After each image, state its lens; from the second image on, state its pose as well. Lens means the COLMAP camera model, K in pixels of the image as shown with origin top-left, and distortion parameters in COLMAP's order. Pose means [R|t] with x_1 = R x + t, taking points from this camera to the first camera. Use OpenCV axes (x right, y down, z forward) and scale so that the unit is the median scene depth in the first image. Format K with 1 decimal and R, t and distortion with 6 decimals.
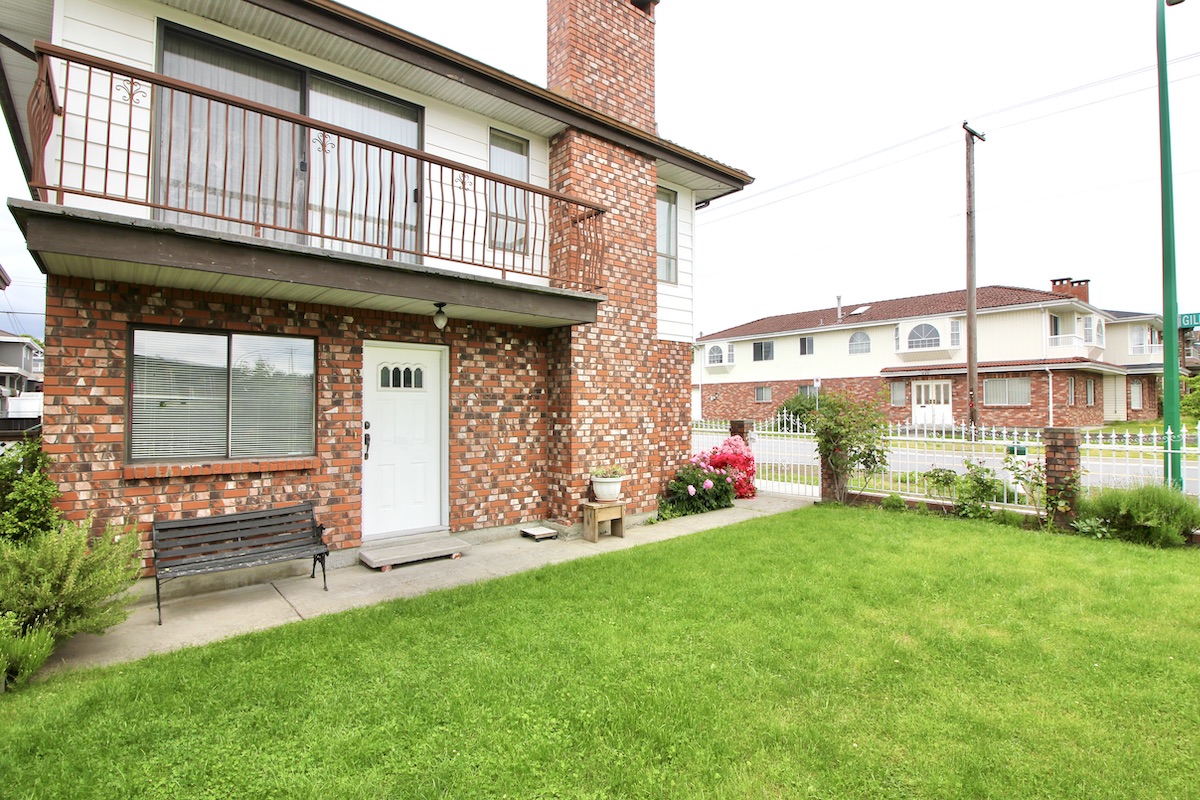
lens RADIAL K [[589.5, 0, 600.0], [0, 589.5, 400.0], [0, 0, 1]] dist [-0.012203, -0.000191]
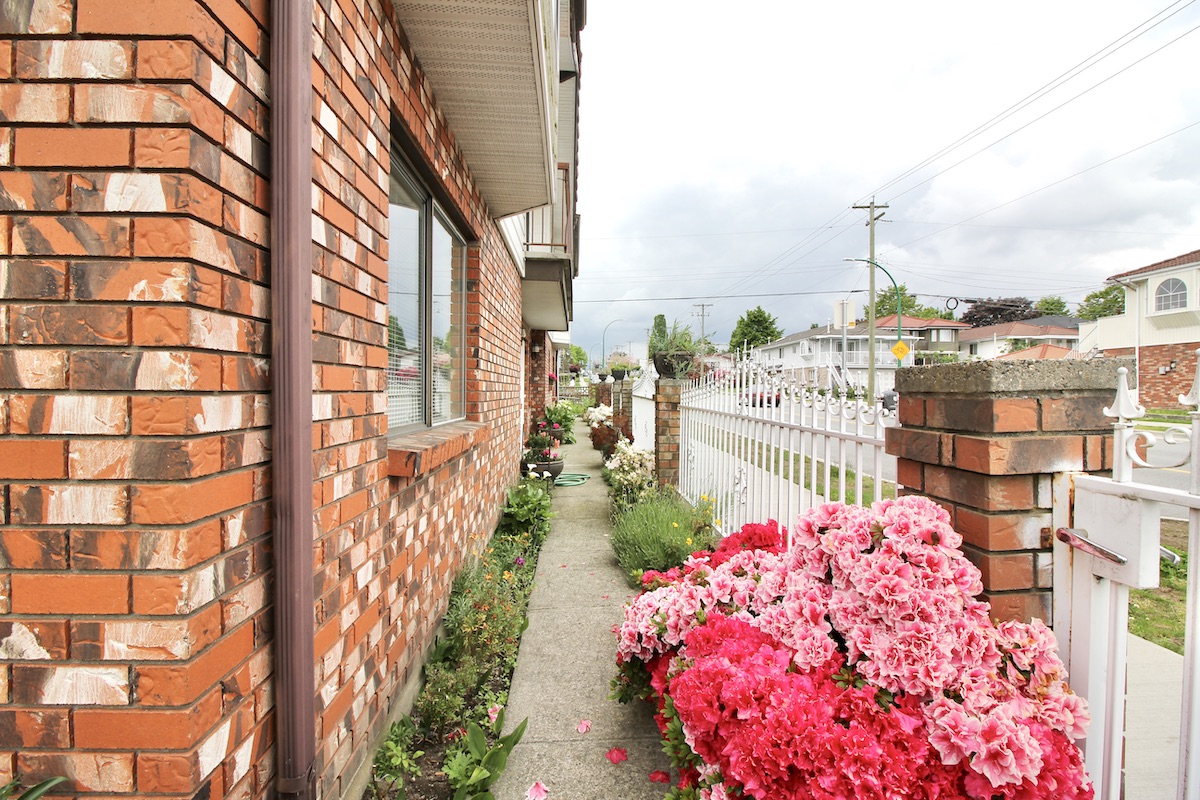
lens RADIAL K [[555.8, 0, 600.0], [0, 555.8, 400.0], [0, 0, 1]] dist [-0.019923, -0.000541]
pose [[0.802379, 0.019571, -0.596493, 0.338962], [-0.000483, 0.999483, 0.032143, 0.052304], [0.596814, -0.025503, 0.801974, 1.205805]]
